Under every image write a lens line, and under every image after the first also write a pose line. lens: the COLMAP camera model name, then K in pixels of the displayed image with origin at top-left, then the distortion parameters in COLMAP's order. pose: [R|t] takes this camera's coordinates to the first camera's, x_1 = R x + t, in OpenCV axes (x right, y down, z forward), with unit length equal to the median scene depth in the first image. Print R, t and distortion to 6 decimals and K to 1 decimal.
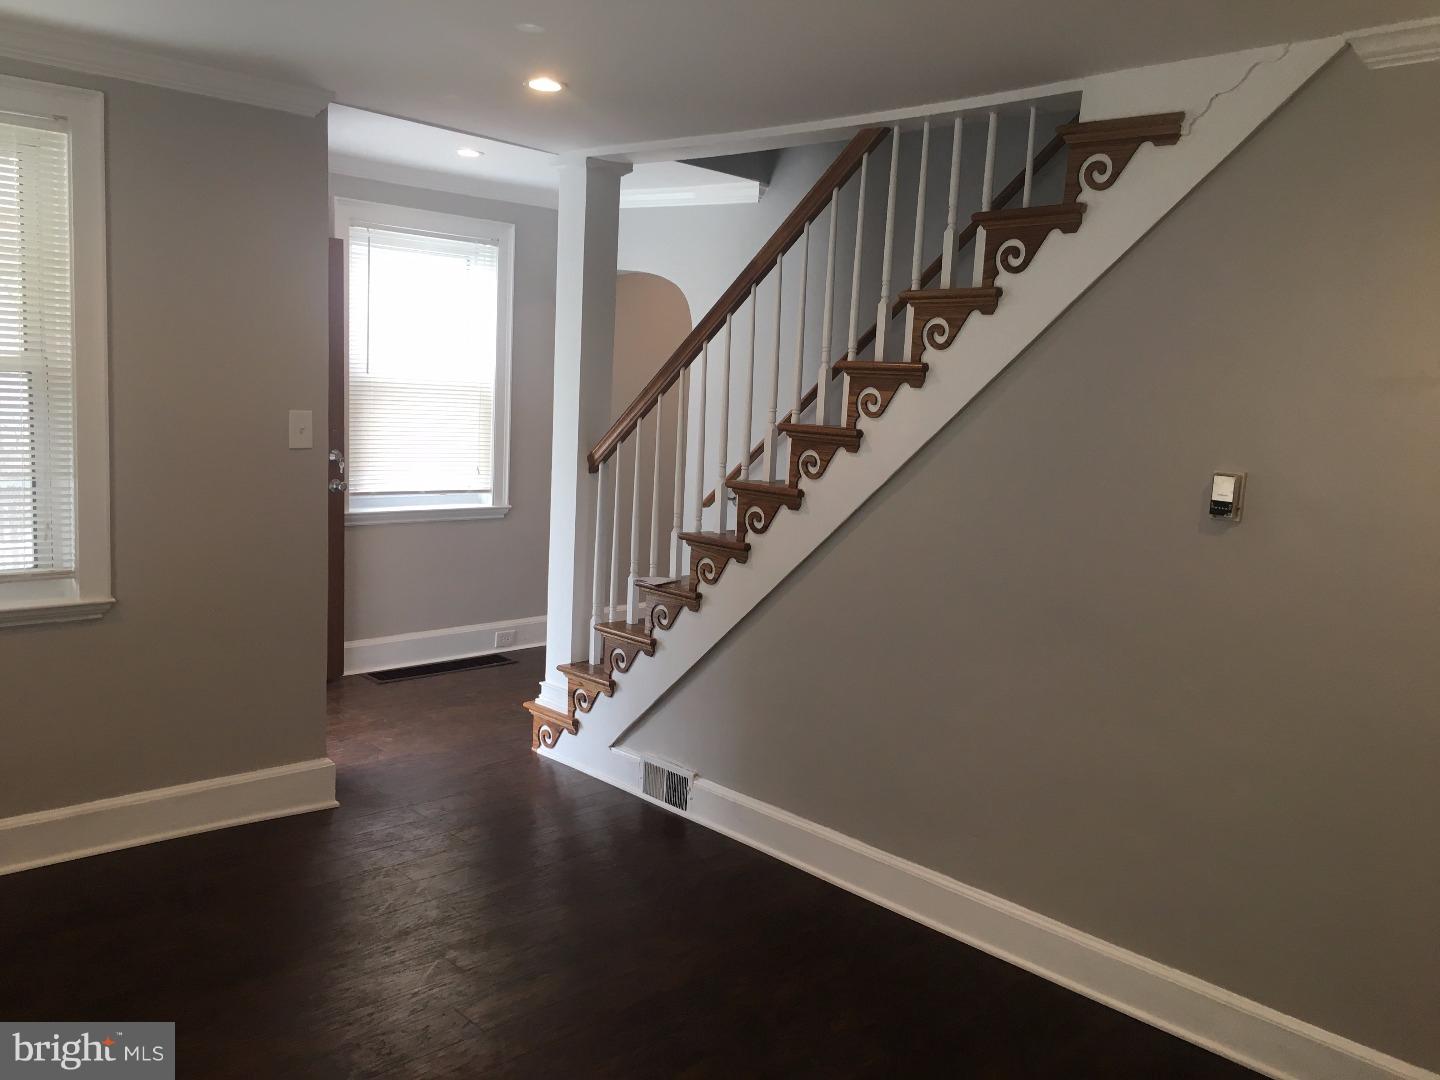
lens RADIAL K [[1210.9, 0, 703.2], [0, 1210.9, 535.9], [0, 0, 1]] dist [0.066892, -0.090804]
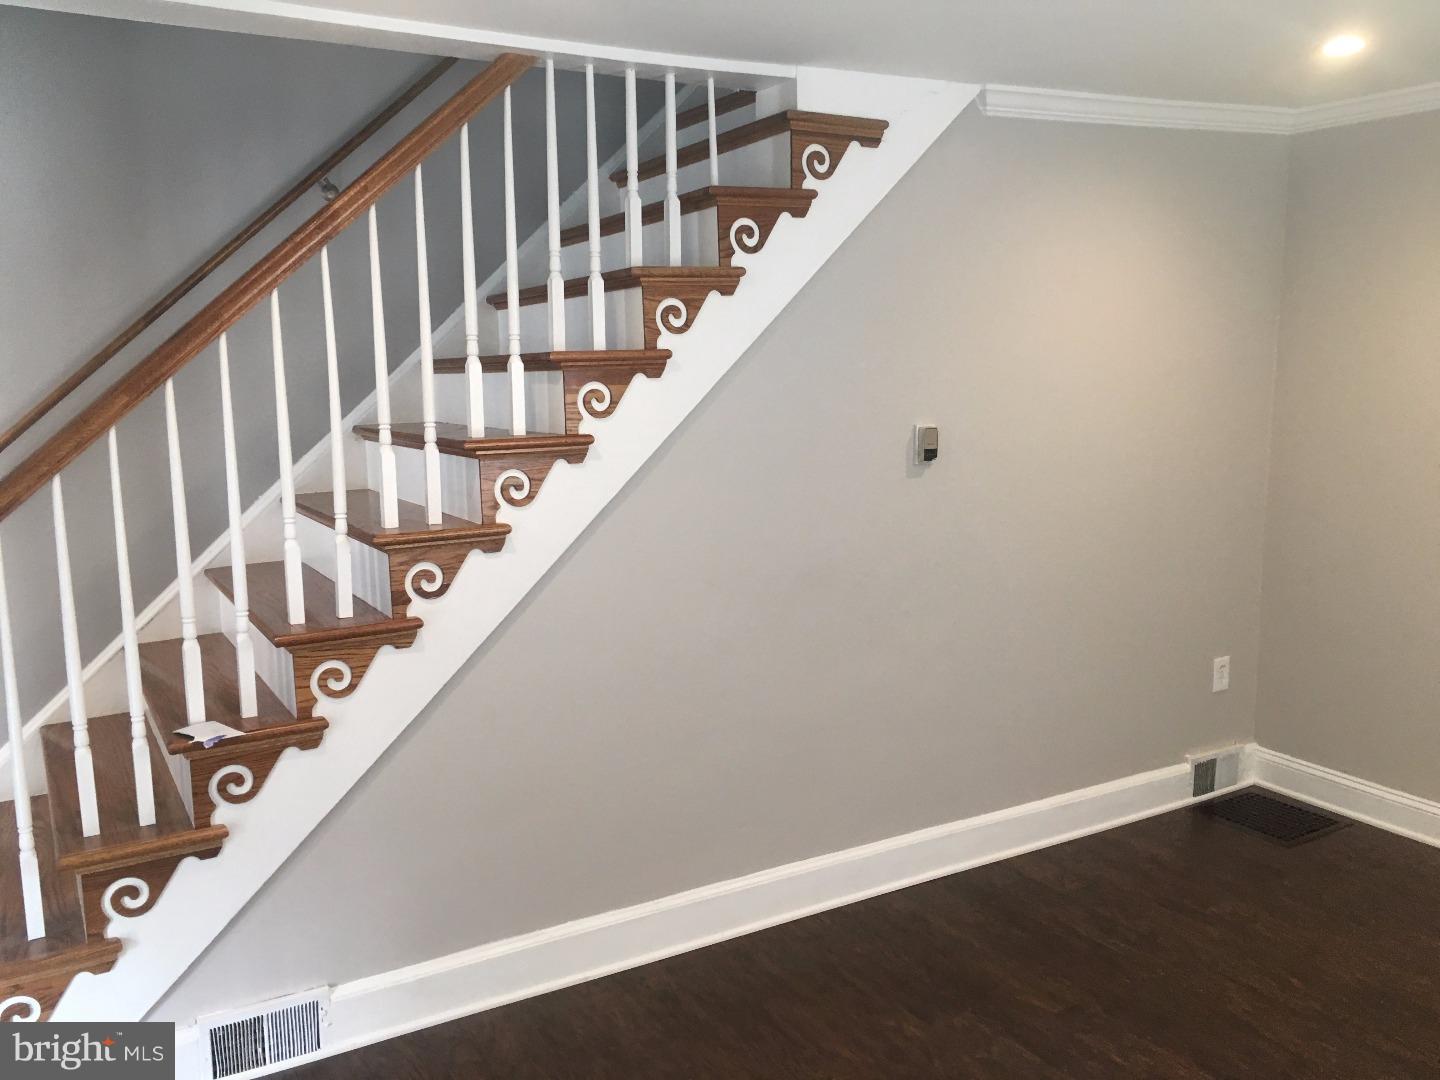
lens RADIAL K [[1233.3, 0, 724.7], [0, 1233.3, 551.5], [0, 0, 1]] dist [0.045739, -0.003033]
pose [[0.226597, -0.202955, 0.952608, -0.723349], [0.160810, 0.972422, 0.168925, -0.148721], [-0.960622, 0.114911, 0.252986, 0.770323]]
